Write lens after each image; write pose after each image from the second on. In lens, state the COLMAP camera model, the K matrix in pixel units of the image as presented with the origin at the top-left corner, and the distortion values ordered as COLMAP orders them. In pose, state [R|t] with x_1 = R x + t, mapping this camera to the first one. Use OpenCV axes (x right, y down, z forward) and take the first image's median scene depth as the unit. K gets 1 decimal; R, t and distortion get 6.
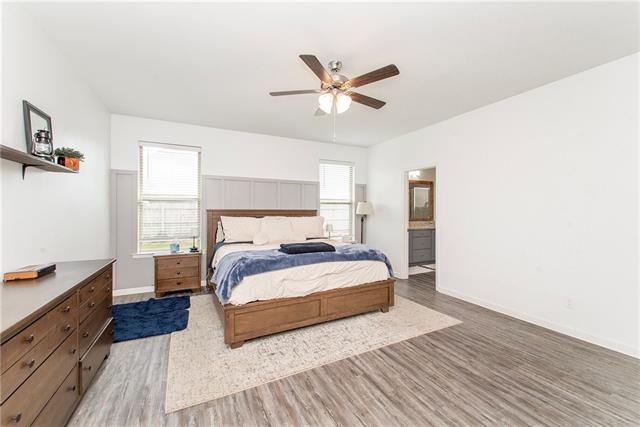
lens RADIAL K [[265.2, 0, 321.1], [0, 265.2, 210.1], [0, 0, 1]] dist [0.004364, -0.000198]
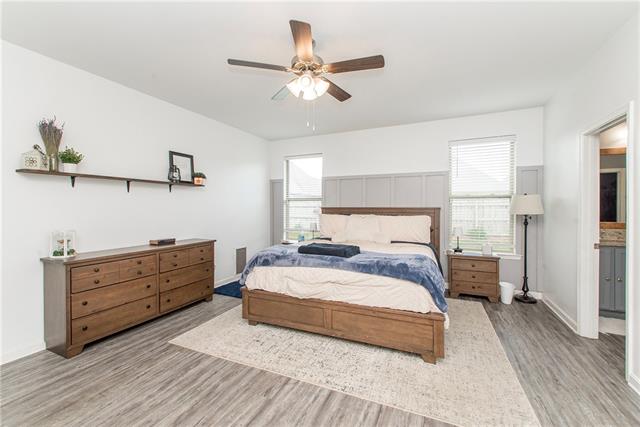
lens RADIAL K [[265.2, 0, 321.1], [0, 265.2, 210.1], [0, 0, 1]] dist [0.004364, -0.000198]
pose [[0.623861, 0.003785, -0.781527, 0.709442], [0.004801, 0.999951, 0.008675, -0.001580], [0.781521, -0.009164, 0.623812, 0.454388]]
